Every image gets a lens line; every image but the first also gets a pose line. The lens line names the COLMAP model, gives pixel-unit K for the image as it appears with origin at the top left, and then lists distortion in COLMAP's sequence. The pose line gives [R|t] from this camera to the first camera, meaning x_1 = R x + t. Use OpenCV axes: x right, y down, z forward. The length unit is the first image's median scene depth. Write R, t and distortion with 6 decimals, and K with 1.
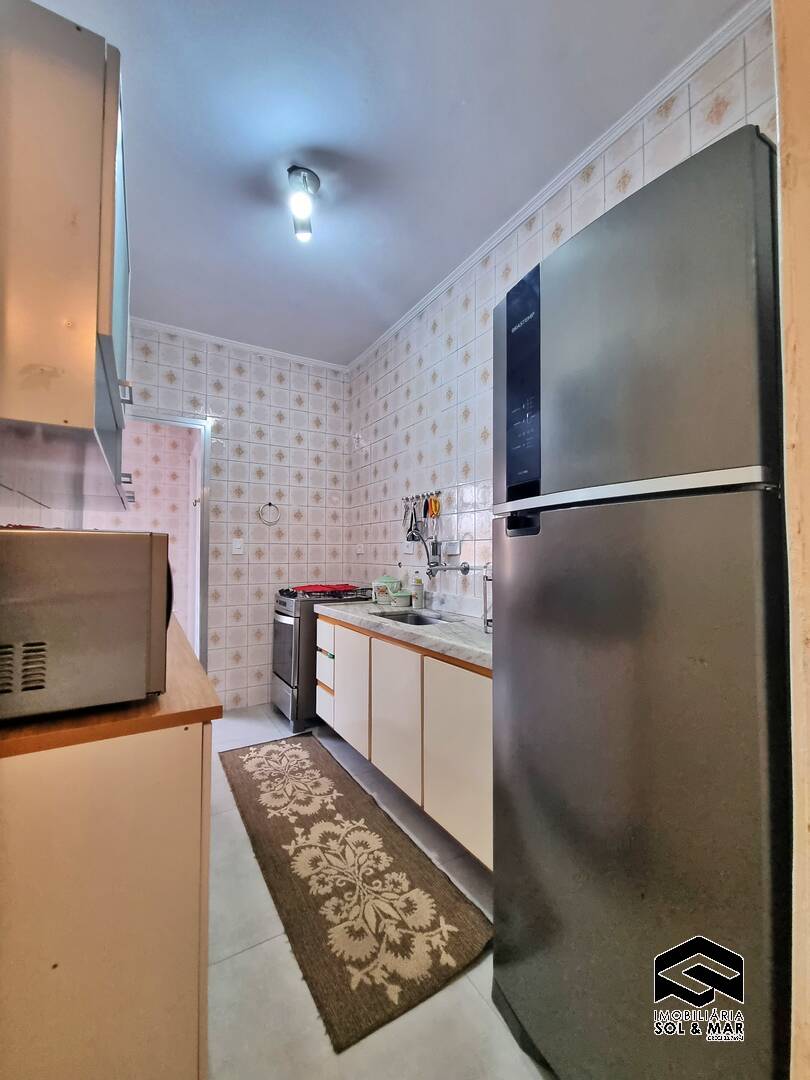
lens RADIAL K [[439.8, 0, 403.5], [0, 439.8, 542.7], [0, 0, 1]] dist [-0.000935, 0.000189]
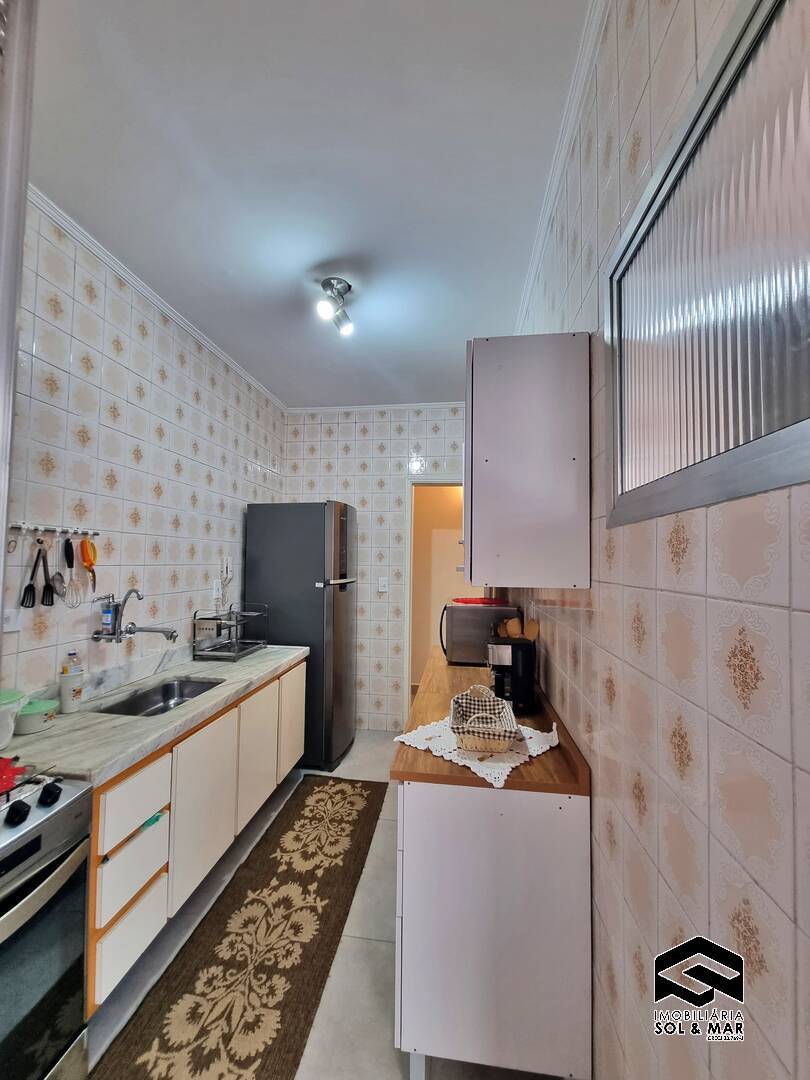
lens RADIAL K [[439.8, 0, 402.7], [0, 439.8, 542.7], [0, 0, 1]] dist [-0.000935, 0.000189]
pose [[-0.784604, 0.016854, 0.619769, -1.091309], [-0.026819, 0.997772, -0.061086, -0.098631], [-0.619417, -0.064550, -0.782404, 1.783099]]
